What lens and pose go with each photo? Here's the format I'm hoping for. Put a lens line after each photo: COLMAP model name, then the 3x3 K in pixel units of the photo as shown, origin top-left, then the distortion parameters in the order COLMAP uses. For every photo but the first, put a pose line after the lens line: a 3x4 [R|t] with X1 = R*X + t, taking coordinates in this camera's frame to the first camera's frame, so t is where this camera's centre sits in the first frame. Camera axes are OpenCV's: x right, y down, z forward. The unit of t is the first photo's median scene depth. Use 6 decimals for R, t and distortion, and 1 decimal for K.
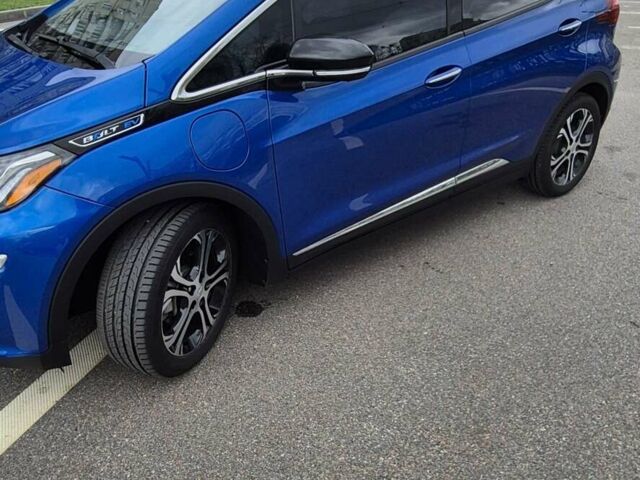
lens RADIAL K [[568.3, 0, 320.0], [0, 568.3, 240.0], [0, 0, 1]] dist [-0.008518, 0.024141]
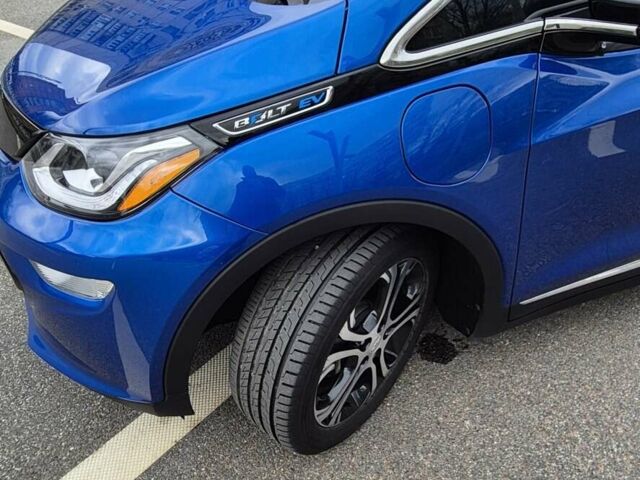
lens RADIAL K [[568.3, 0, 320.0], [0, 568.3, 240.0], [0, 0, 1]] dist [-0.008518, 0.024141]
pose [[0.942887, 0.177697, -0.281757, -0.116005], [-0.137545, 0.978047, 0.156539, -0.145841], [0.303389, -0.108845, 0.946630, 0.380405]]
